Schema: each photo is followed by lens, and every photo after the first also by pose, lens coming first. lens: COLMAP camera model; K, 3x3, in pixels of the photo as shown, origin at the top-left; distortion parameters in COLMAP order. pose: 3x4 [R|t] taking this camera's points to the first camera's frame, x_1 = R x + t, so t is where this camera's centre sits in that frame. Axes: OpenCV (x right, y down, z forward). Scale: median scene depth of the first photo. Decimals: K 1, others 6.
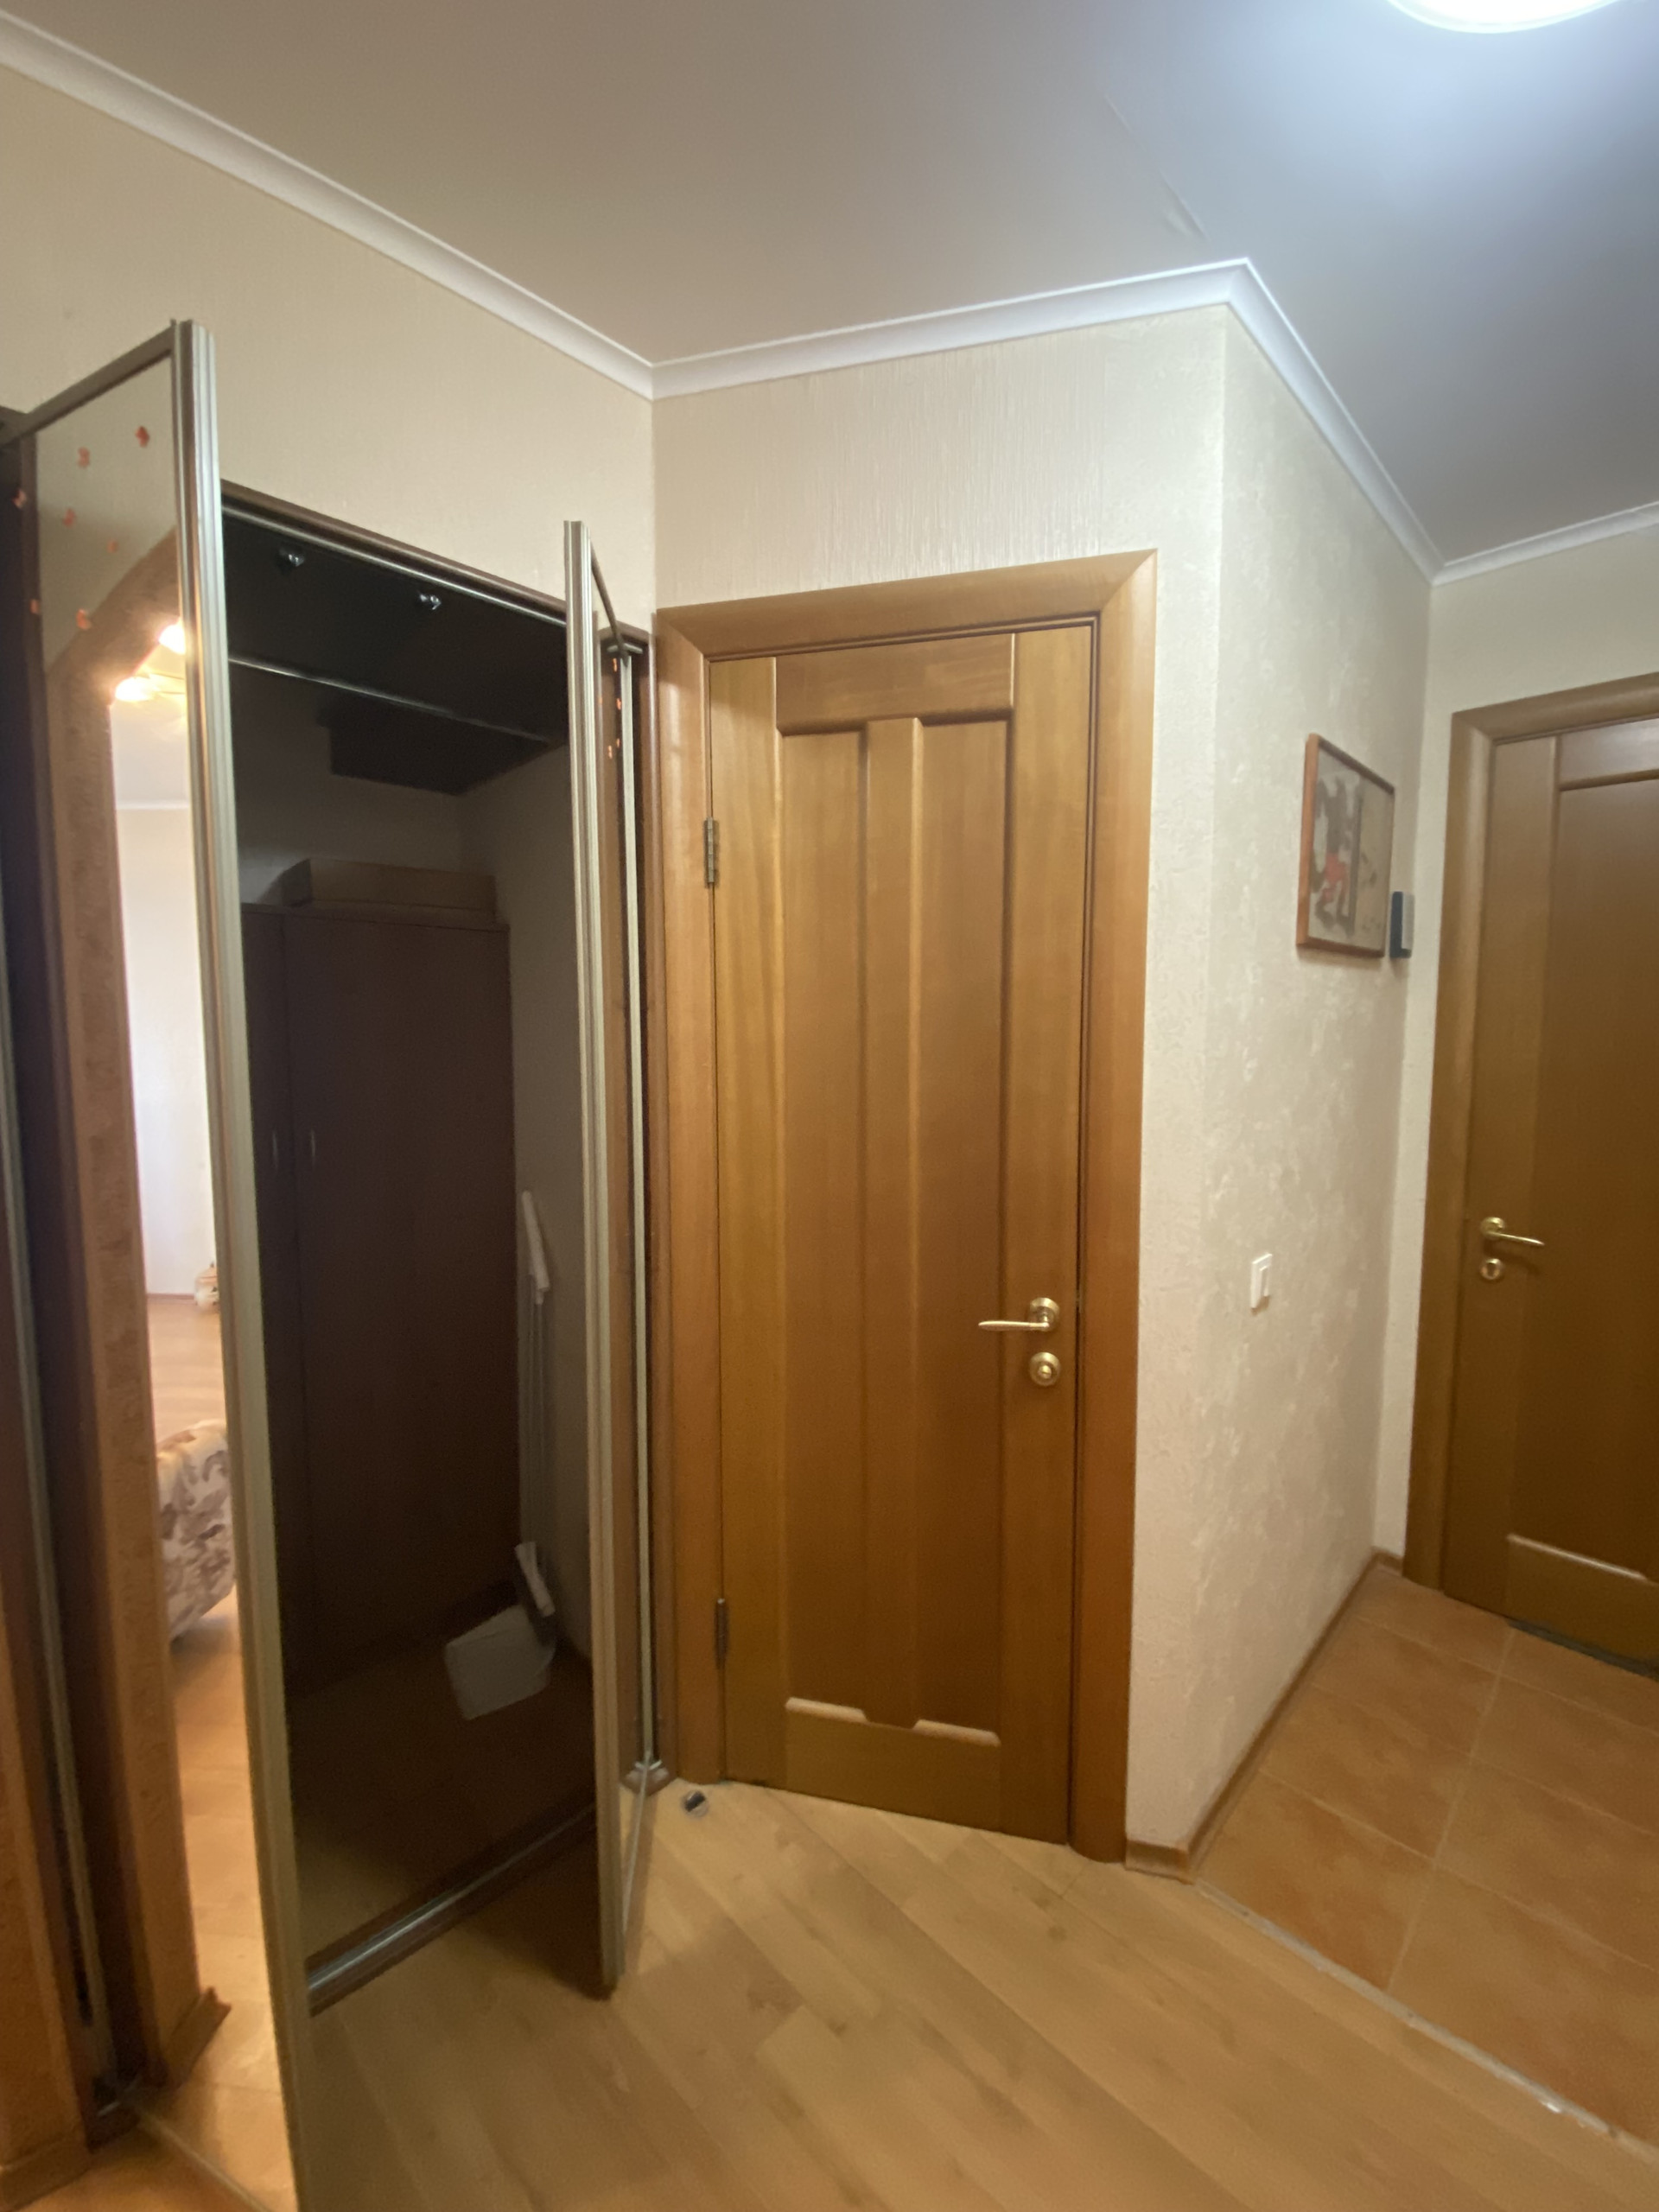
lens RADIAL K [[903.6, 0, 830.1], [0, 903.6, 1107.7], [0, 0, 1]] dist [0.002264, -0.012996]
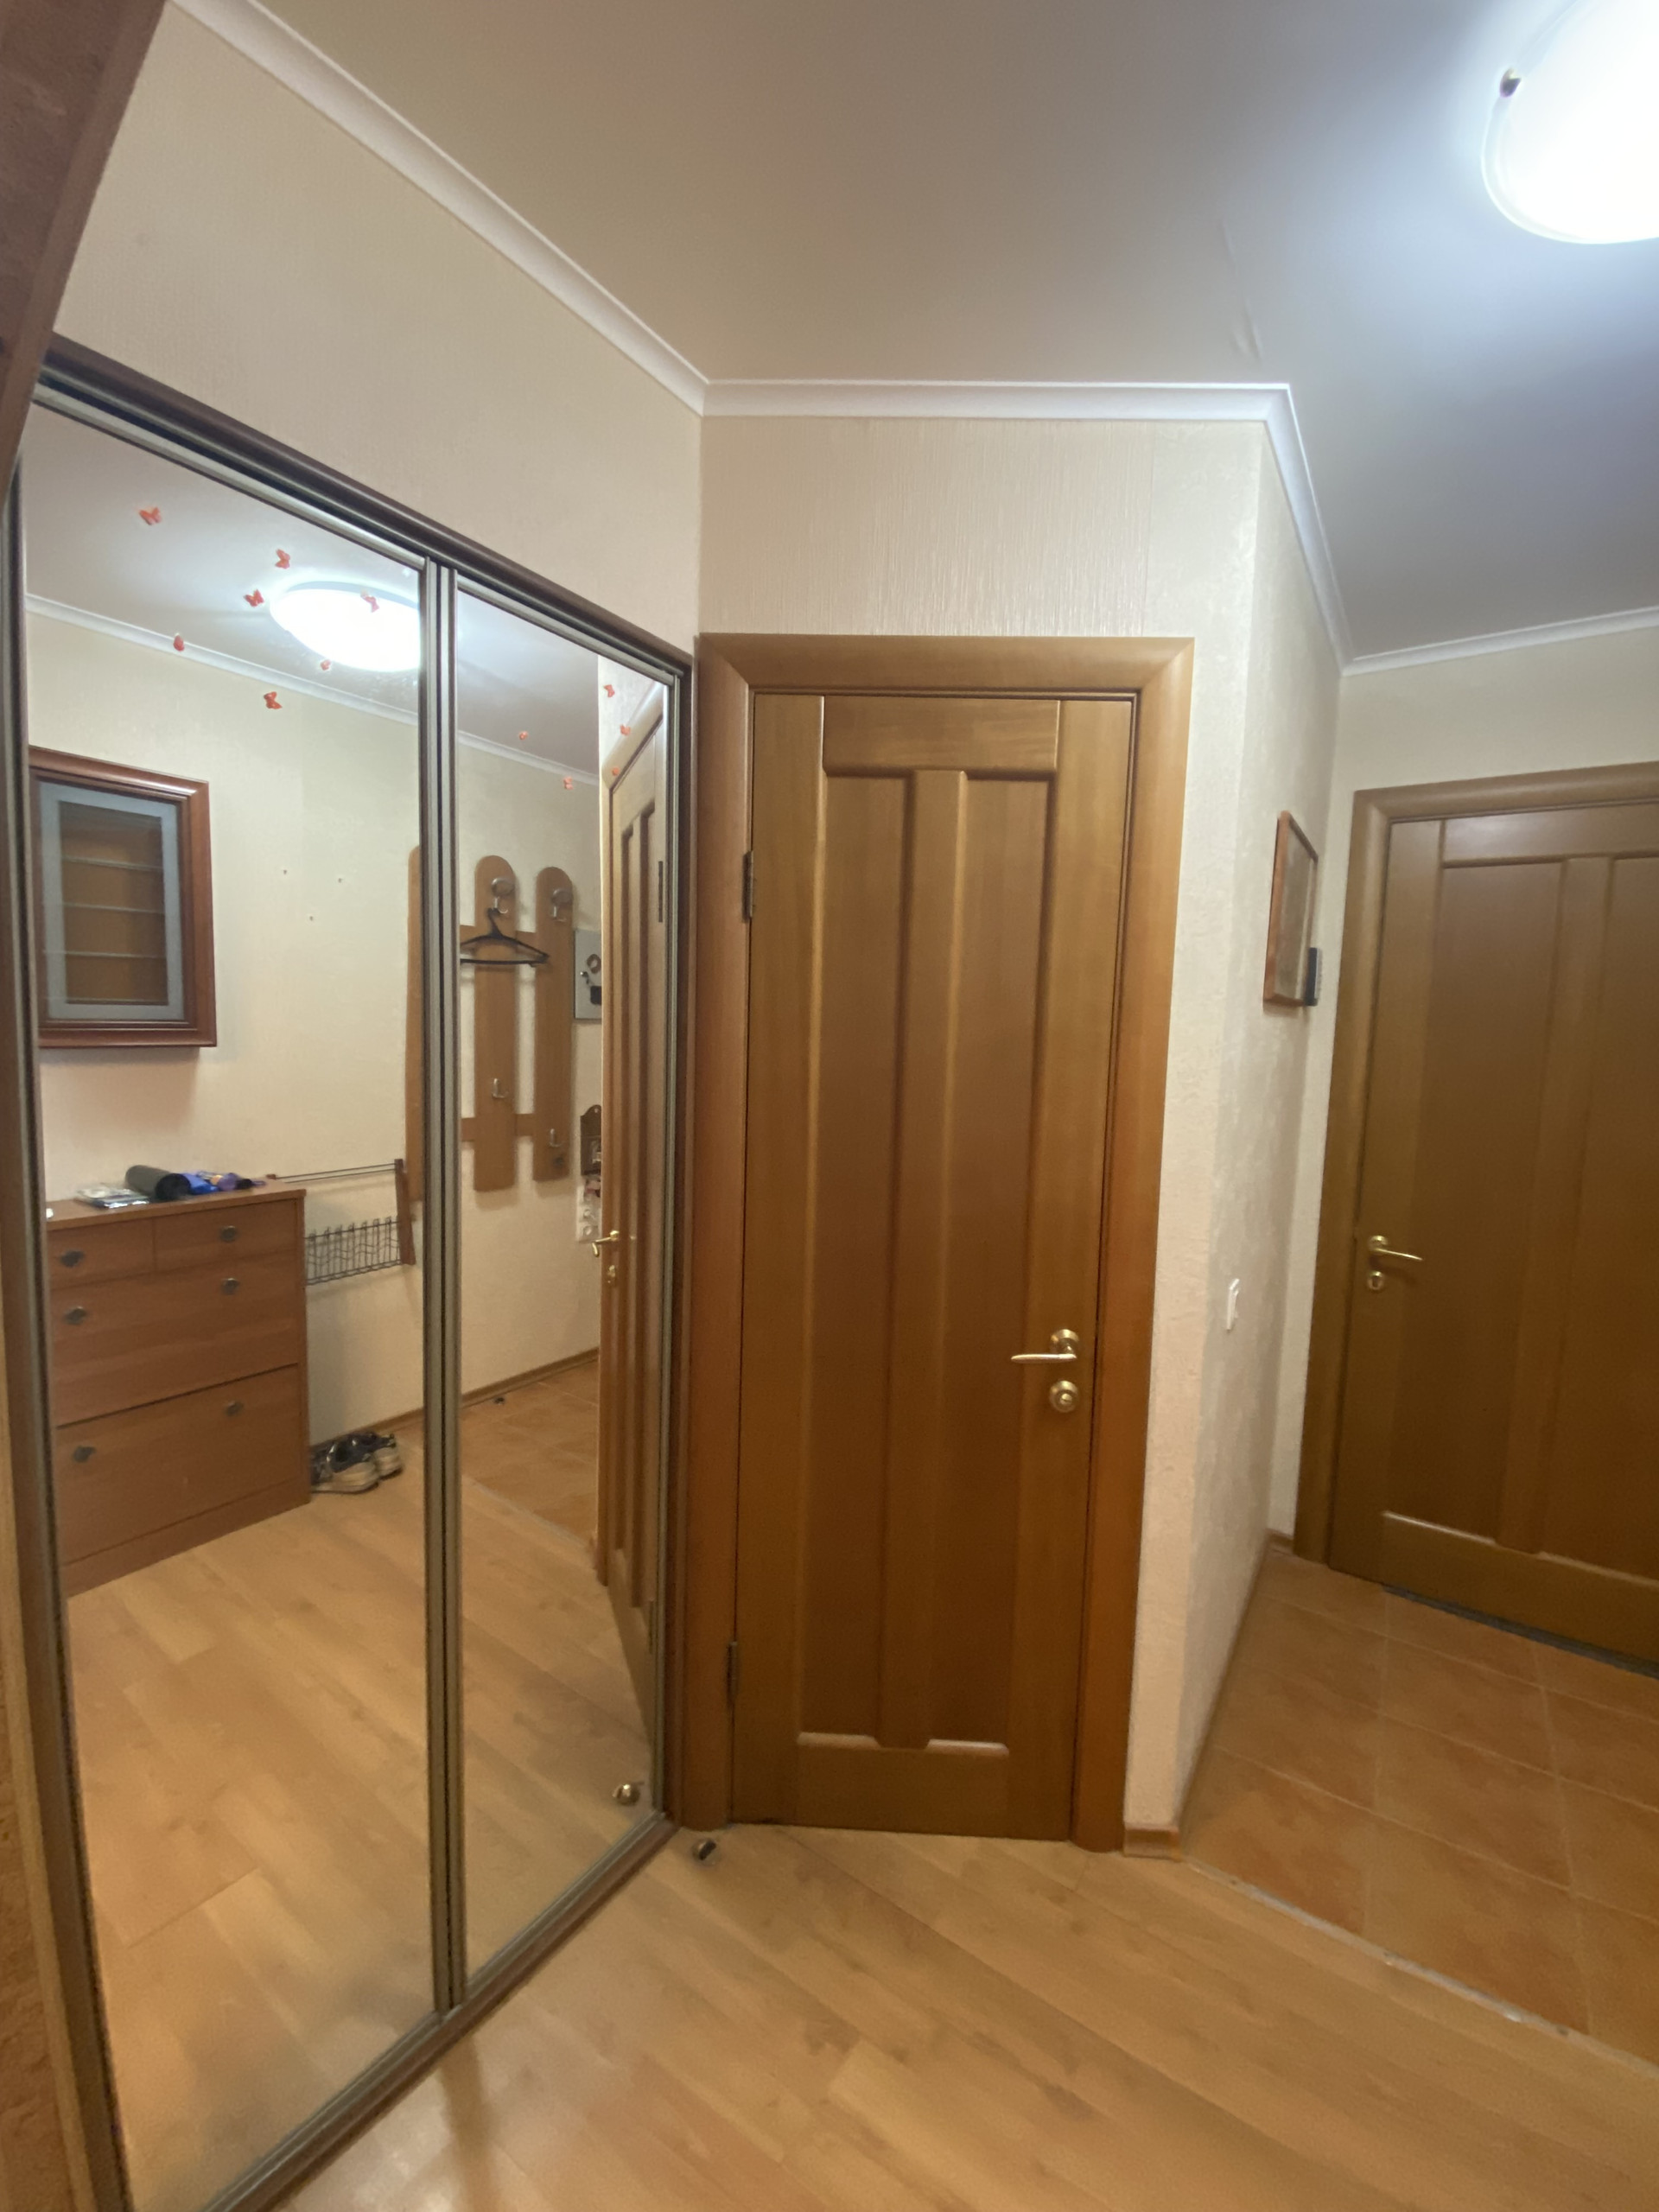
lens RADIAL K [[903.6, 0, 830.1], [0, 903.6, 1107.7], [0, 0, 1]] dist [0.002264, -0.012996]
pose [[0.980662, 0.013767, 0.195225, -0.242346], [-0.014801, 0.999883, 0.003840, -0.049011], [-0.195149, -0.006655, 0.980751, 0.018320]]
